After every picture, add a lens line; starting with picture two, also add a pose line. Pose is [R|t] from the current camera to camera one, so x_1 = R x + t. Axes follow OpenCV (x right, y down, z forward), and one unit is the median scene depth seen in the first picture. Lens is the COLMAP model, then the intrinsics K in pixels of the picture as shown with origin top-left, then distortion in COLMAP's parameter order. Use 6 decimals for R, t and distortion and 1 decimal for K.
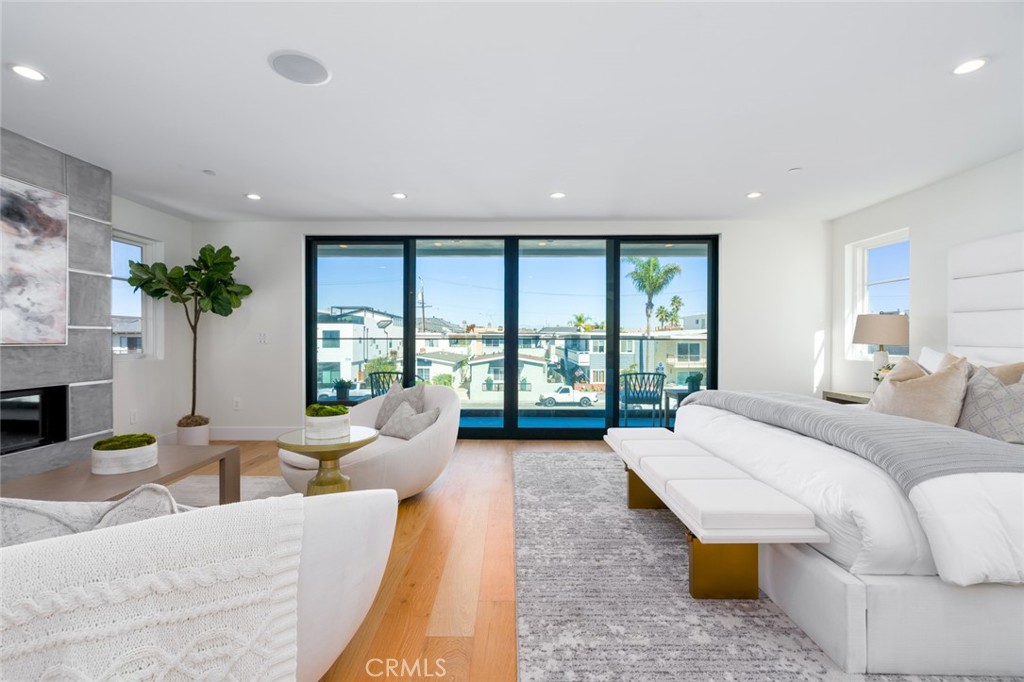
lens RADIAL K [[462.7, 0, 510.8], [0, 462.7, 338.4], [0, 0, 1]] dist [-0.005915, 0.002533]
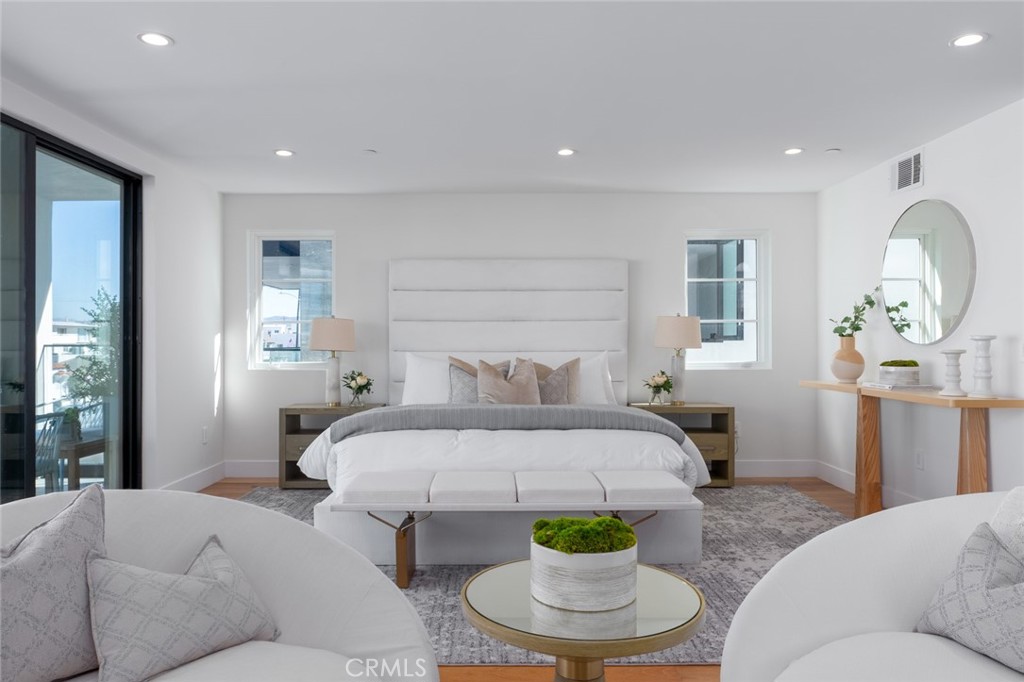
lens RADIAL K [[697.6, 0, 515.2], [0, 697.6, 340.7], [0, 0, 1]] dist [-0.037848, 0.005202]
pose [[-0.041577, 0.005404, 0.999121, -0.826245], [-0.000901, 0.999985, -0.005446, -0.000148], [-0.999135, -0.001127, -0.041572, 0.913277]]
